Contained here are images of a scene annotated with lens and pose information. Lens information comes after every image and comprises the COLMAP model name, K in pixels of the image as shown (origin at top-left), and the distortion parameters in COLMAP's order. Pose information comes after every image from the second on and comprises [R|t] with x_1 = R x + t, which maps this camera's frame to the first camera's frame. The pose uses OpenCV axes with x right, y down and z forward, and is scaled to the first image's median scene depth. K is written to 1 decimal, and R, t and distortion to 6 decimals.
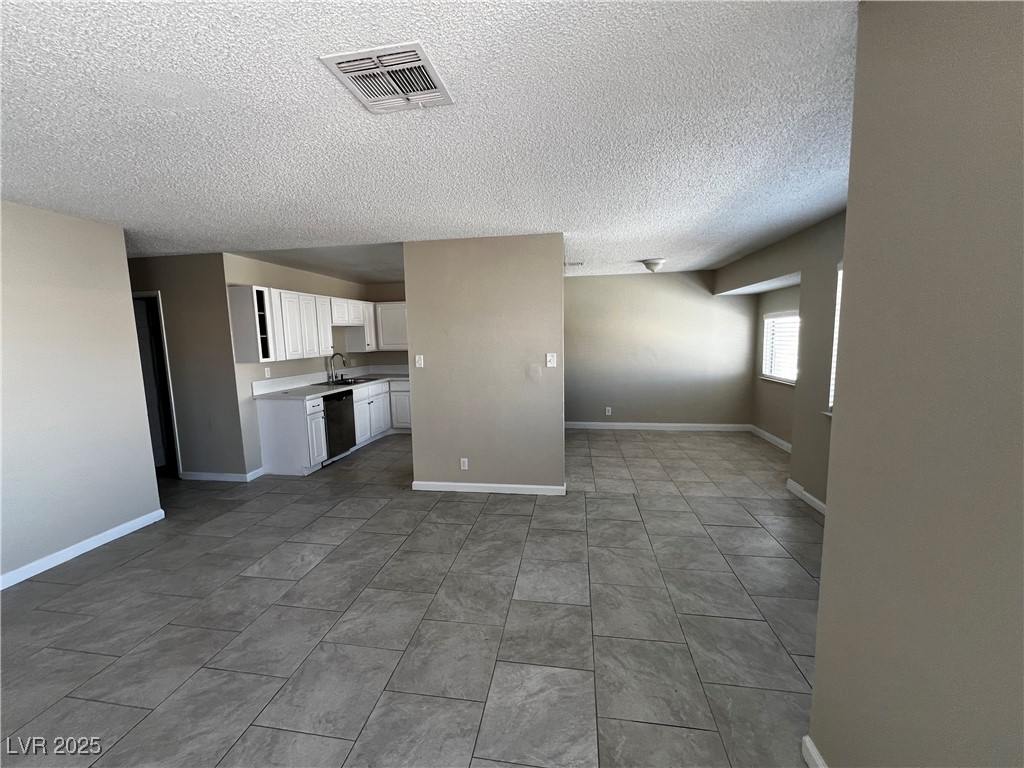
lens RADIAL K [[409.6, 0, 510.0], [0, 409.6, 383.5], [0, 0, 1]] dist [-0.002947, 0.000627]
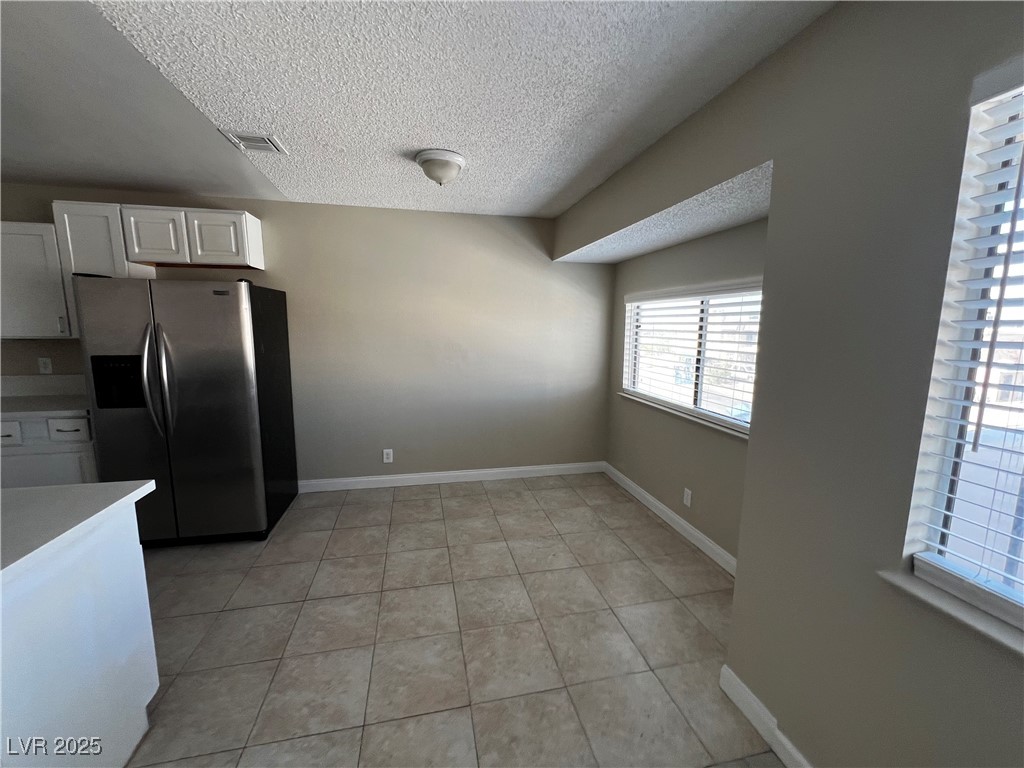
lens RADIAL K [[409.6, 0, 510.0], [0, 409.6, 384.0], [0, 0, 1]] dist [-0.002947, 0.000627]
pose [[0.930720, -0.022331, 0.365051, 0.291338], [0.012533, 0.999495, 0.029187, -0.069136], [-0.365519, -0.022590, 0.930530, 0.624756]]
